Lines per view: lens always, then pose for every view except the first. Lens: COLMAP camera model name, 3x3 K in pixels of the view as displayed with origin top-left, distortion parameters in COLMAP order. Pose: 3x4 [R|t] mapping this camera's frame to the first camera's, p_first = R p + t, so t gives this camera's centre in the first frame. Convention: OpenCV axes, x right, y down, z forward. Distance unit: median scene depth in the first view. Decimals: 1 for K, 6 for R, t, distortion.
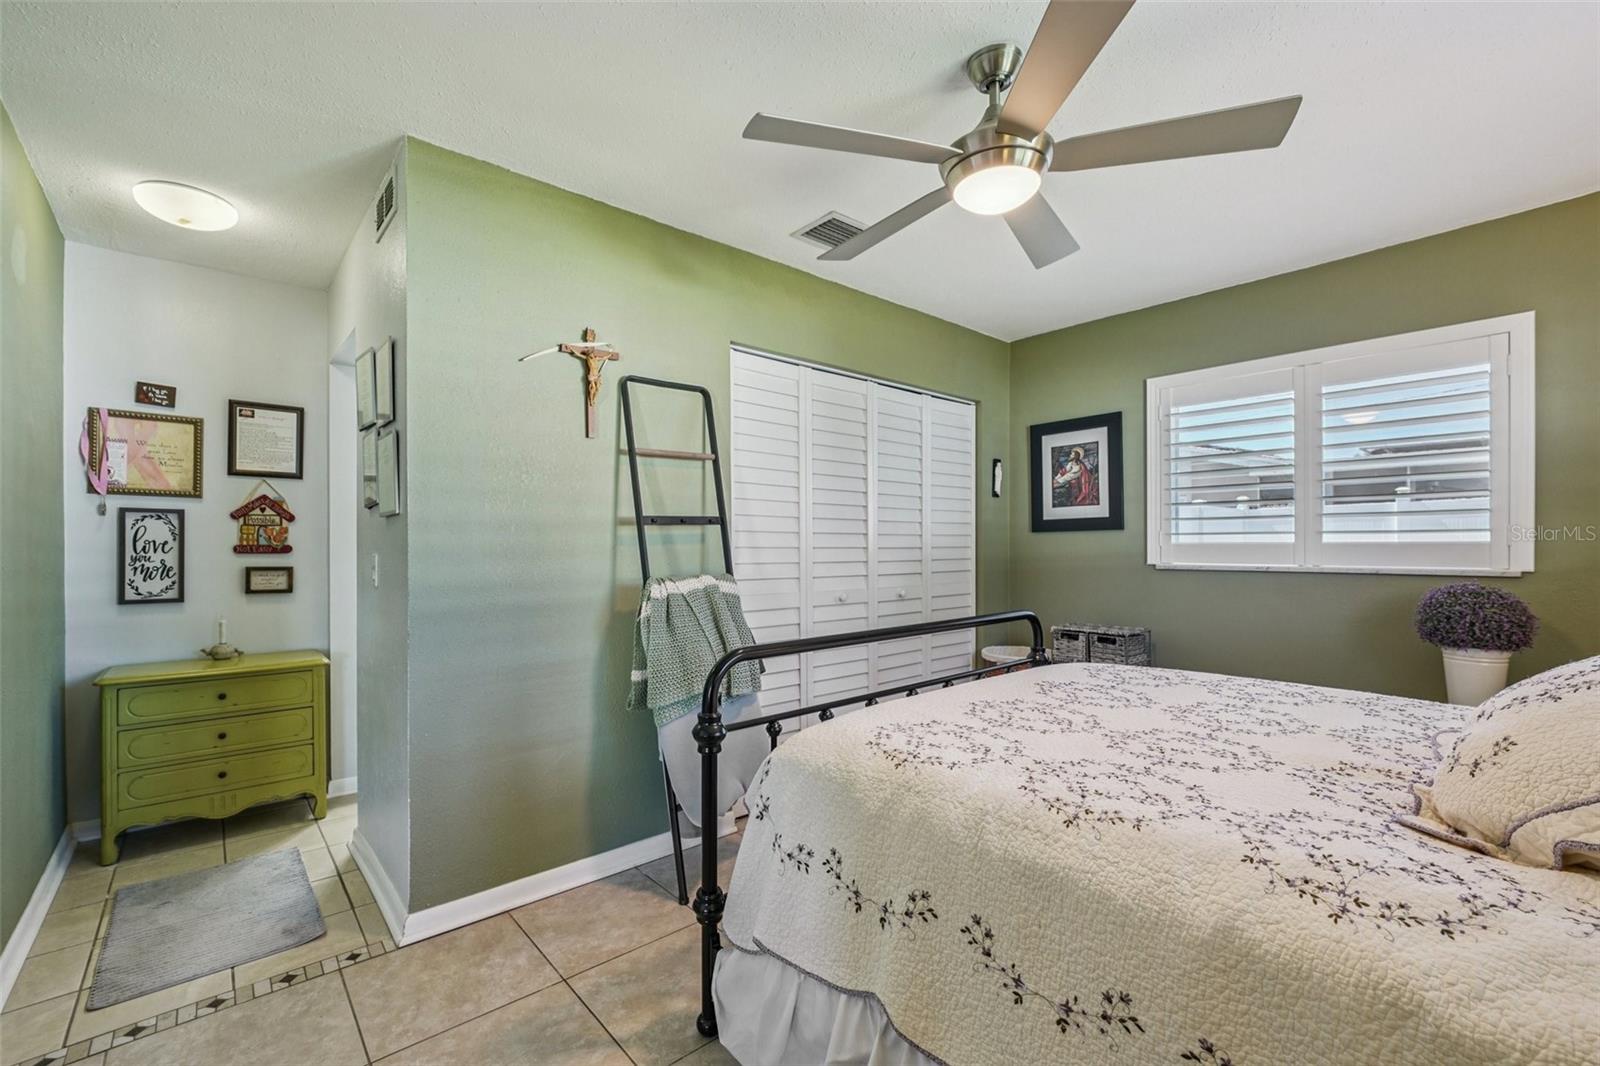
lens RADIAL K [[676.9, 0, 785.9], [0, 676.9, 543.4], [0, 0, 1]] dist [-0.009913, 0.001347]
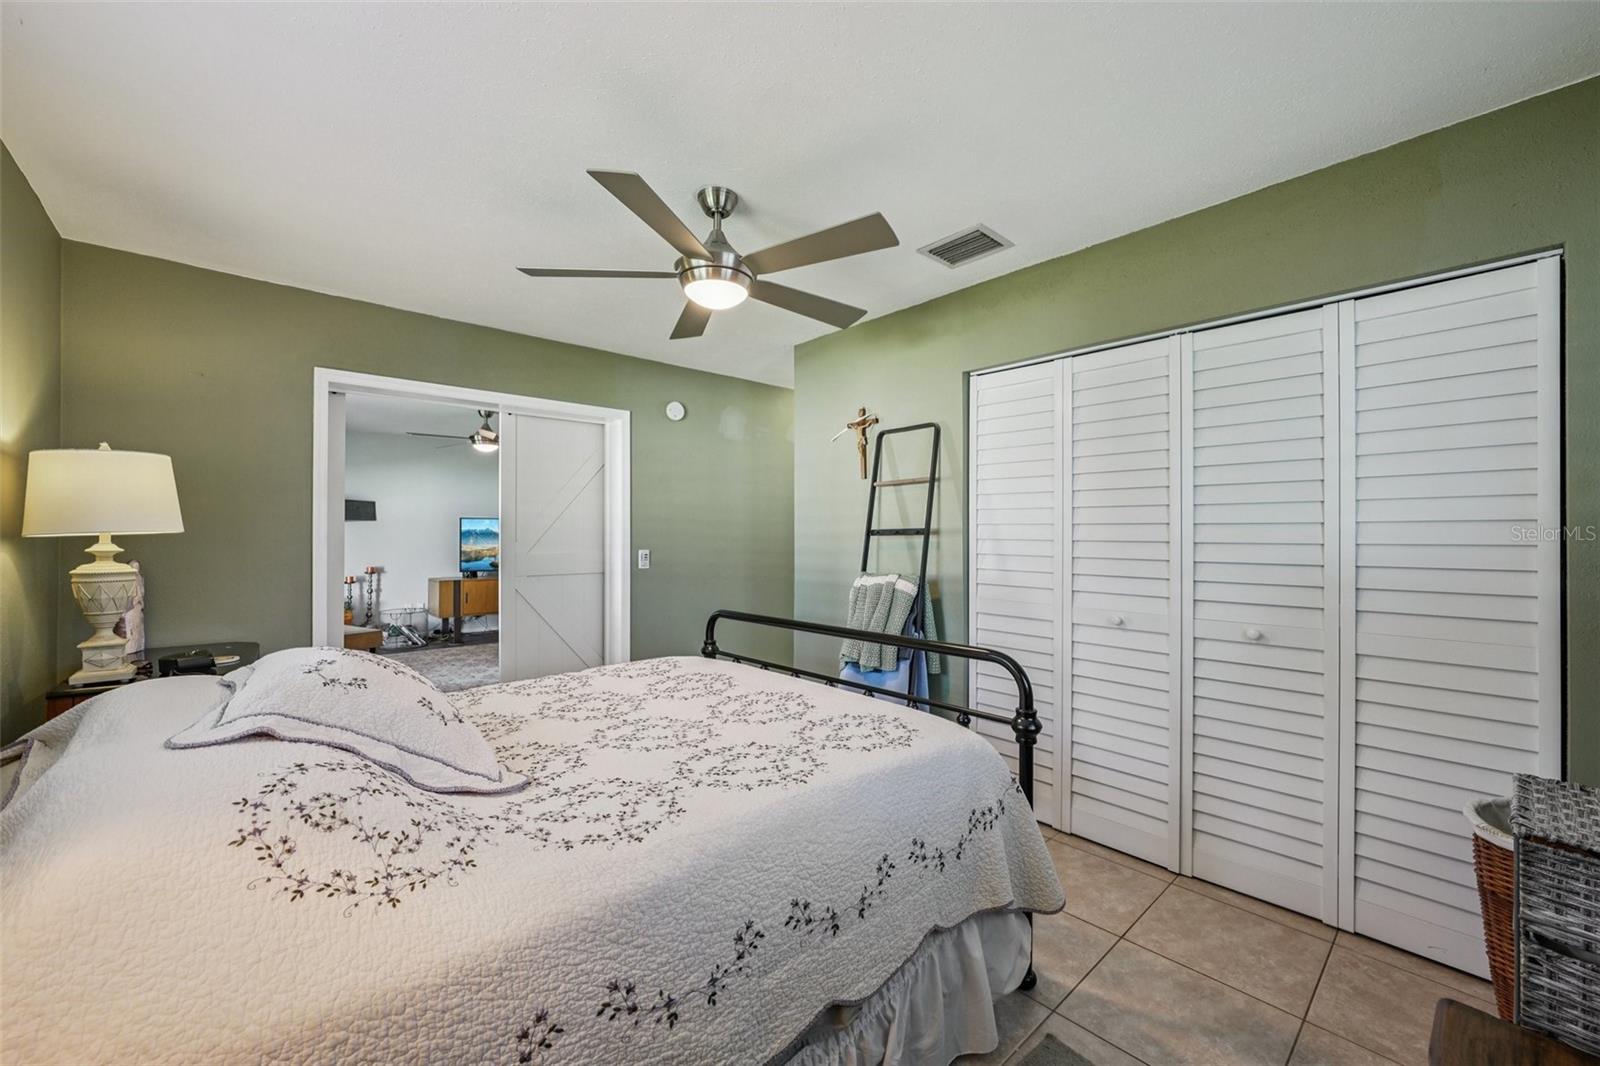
lens RADIAL K [[627.8, 0, 797.3], [0, 627.8, 533.2], [0, 0, 1]] dist [-0.010276, 0.000214]
pose [[0.050358, 0.004521, -0.998721, 0.999974], [0.003104, 0.999984, 0.004683, -0.035979], [0.998726, -0.003336, 0.050343, 0.696613]]
